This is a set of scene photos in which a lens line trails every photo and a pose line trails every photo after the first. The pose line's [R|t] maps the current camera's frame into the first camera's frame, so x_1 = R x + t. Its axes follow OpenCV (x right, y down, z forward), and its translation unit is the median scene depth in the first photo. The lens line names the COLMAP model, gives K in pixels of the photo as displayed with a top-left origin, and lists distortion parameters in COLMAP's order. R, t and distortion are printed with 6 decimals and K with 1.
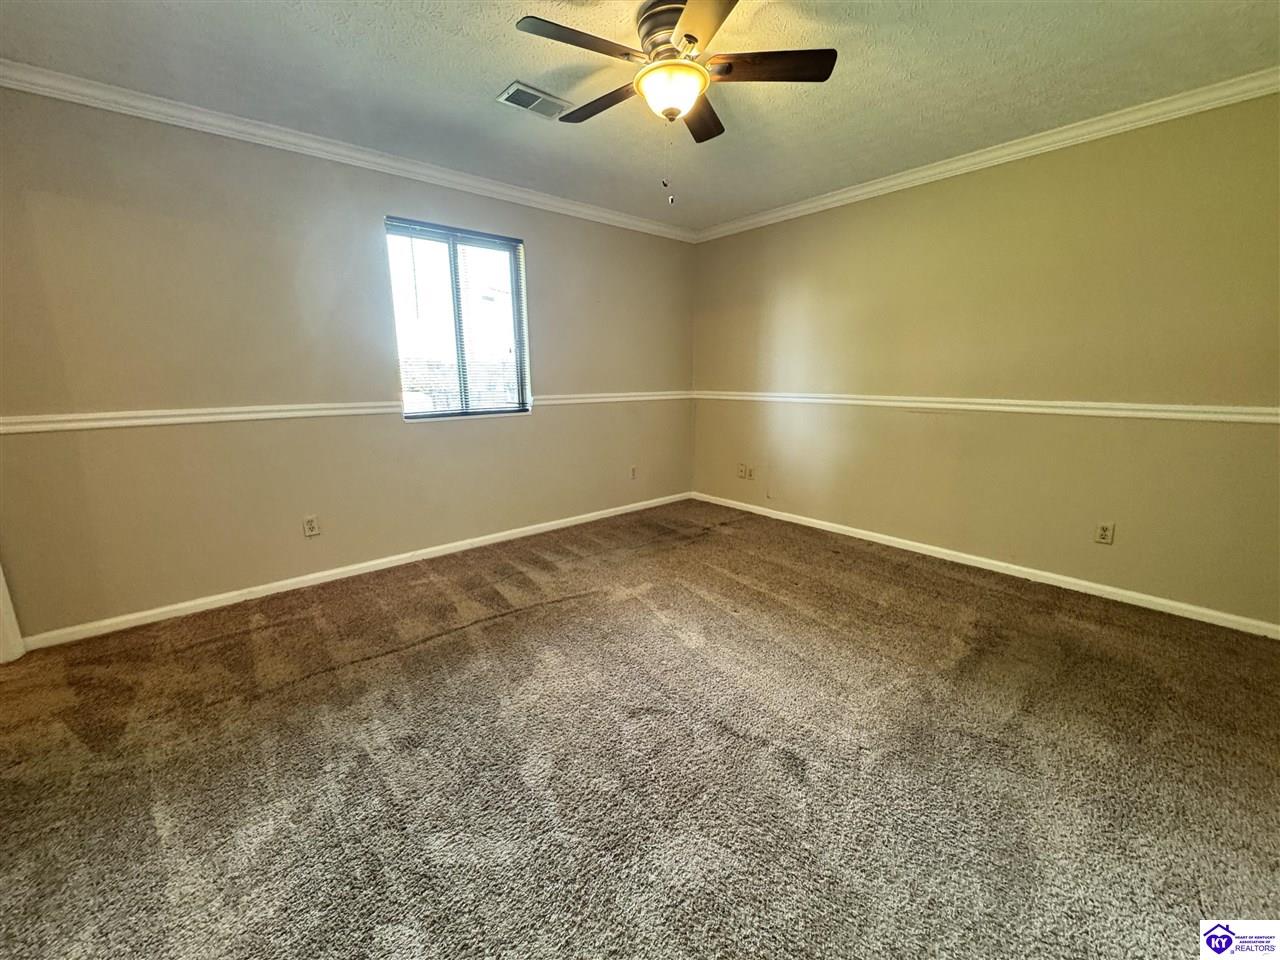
lens RADIAL K [[511.4, 0, 641.5], [0, 511.4, 480.0], [0, 0, 1]] dist [0.000444, 0.000219]
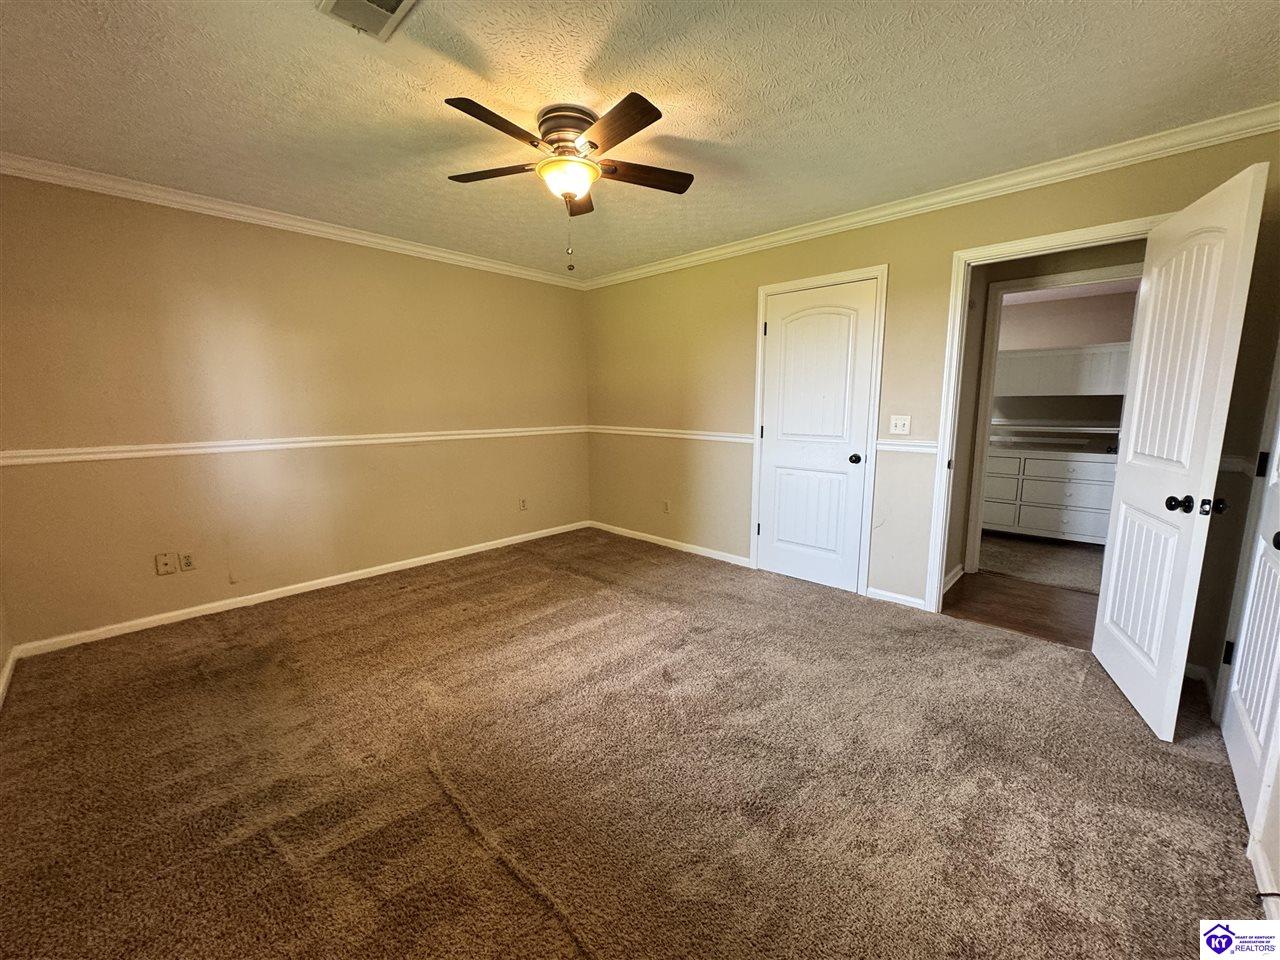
lens RADIAL K [[521.6, 0, 640.0], [0, 521.6, 480.0], [0, 0, 1]] dist [0.000227, 0.000074]
pose [[-0.115994, -0.132221, 0.984410, -0.800166], [0.207733, 0.965952, 0.154219, -0.152321], [-0.971284, 0.222383, -0.084578, 0.717724]]
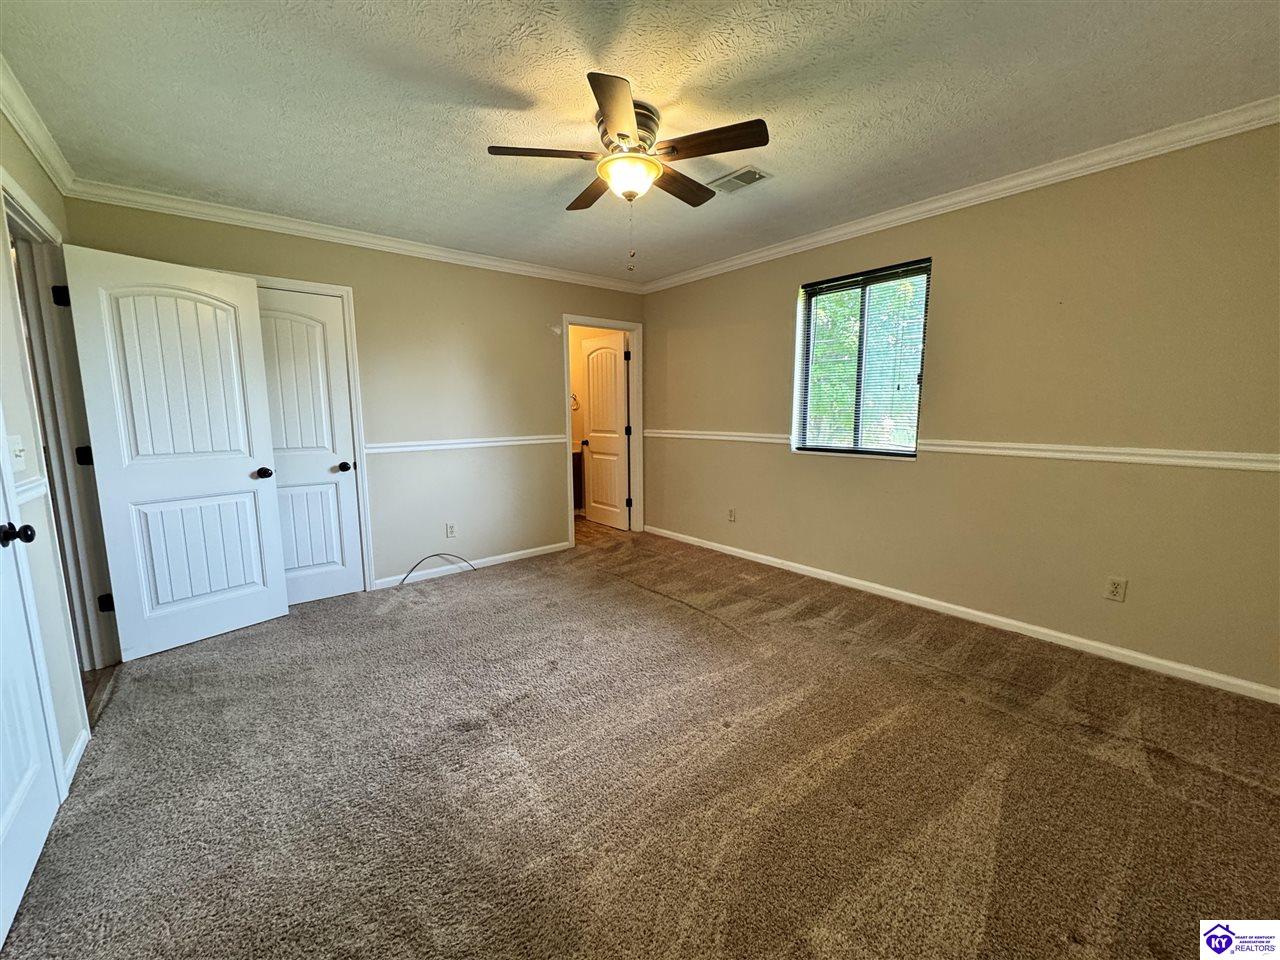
lens RADIAL K [[510.4, 0, 641.1], [0, 510.4, 481.5], [0, 0, 1]] dist [-0.000527, 0.000089]
pose [[-0.008826, 0.147657, -0.988999, 0.836298], [-0.201614, 0.968464, 0.146390, -0.171876], [0.979425, 0.200688, 0.021222, 0.733967]]
